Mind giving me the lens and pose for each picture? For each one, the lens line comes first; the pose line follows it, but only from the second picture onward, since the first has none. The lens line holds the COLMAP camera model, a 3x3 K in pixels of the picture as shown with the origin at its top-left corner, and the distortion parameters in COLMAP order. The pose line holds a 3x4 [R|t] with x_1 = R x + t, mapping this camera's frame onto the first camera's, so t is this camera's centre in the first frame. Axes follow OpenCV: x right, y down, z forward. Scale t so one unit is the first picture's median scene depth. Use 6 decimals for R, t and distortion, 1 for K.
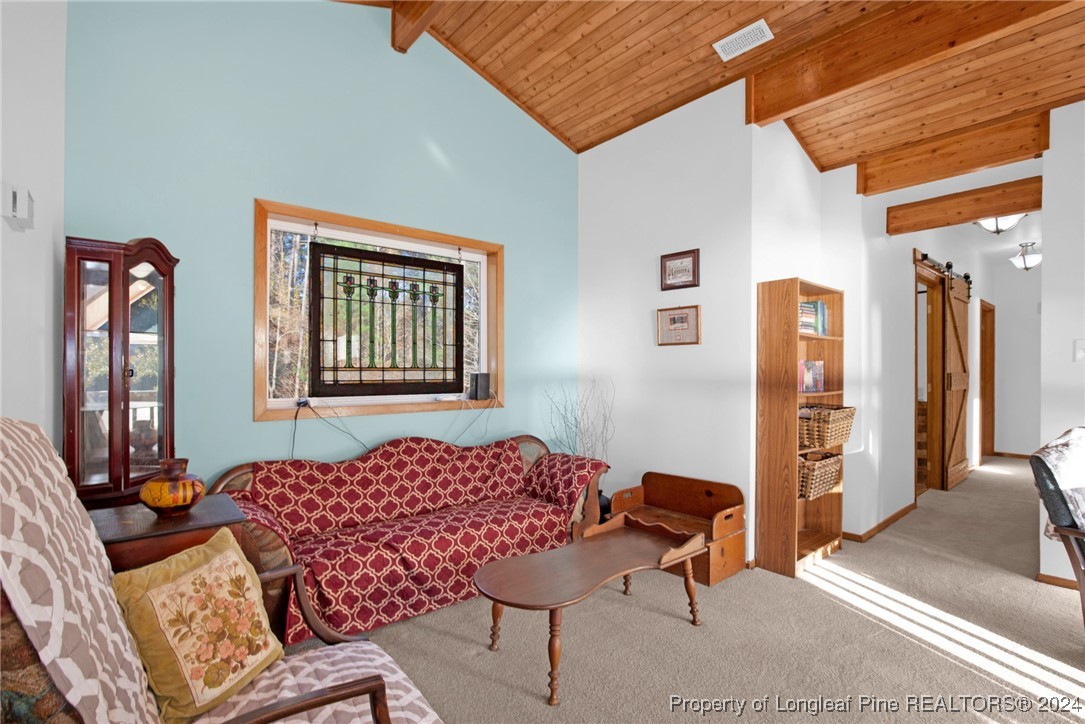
lens RADIAL K [[514.8, 0, 542.5], [0, 514.8, 362.0], [0, 0, 1]] dist [0.000092, -0.000103]
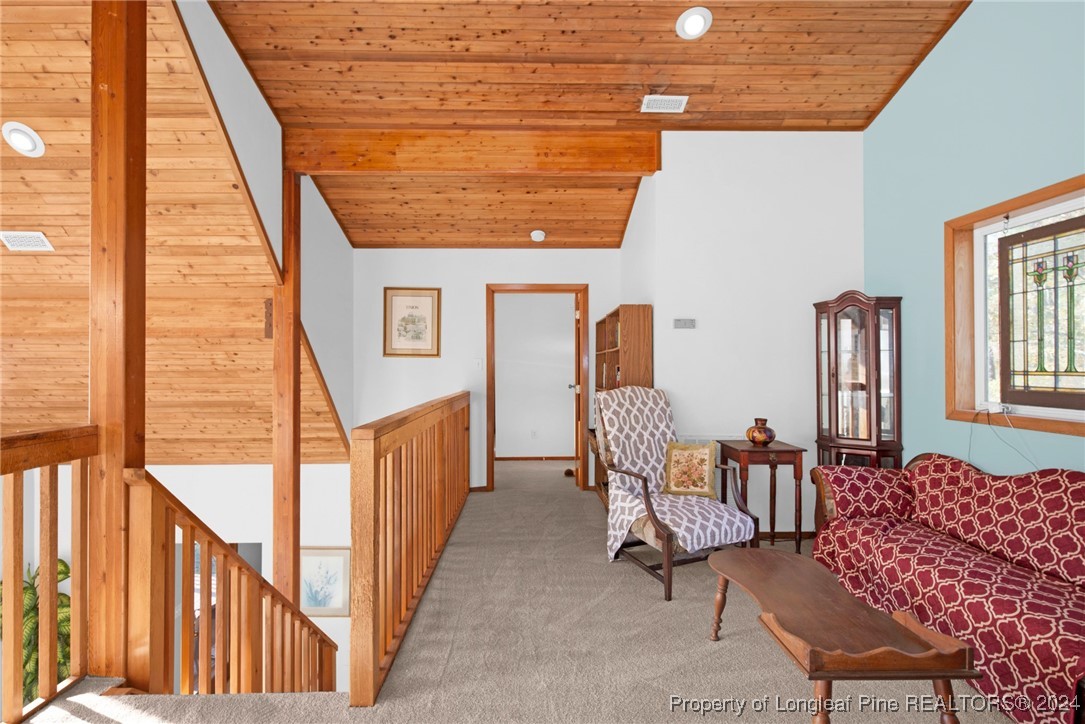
lens RADIAL K [[514.8, 0, 542.5], [0, 514.8, 362.0], [0, 0, 1]] dist [0.000092, -0.000103]
pose [[-0.637819, -0.013469, -0.770069, 0.786051], [-0.008571, 0.999909, -0.010390, 0.010890], [0.770139, -0.000026, -0.637876, 0.926696]]
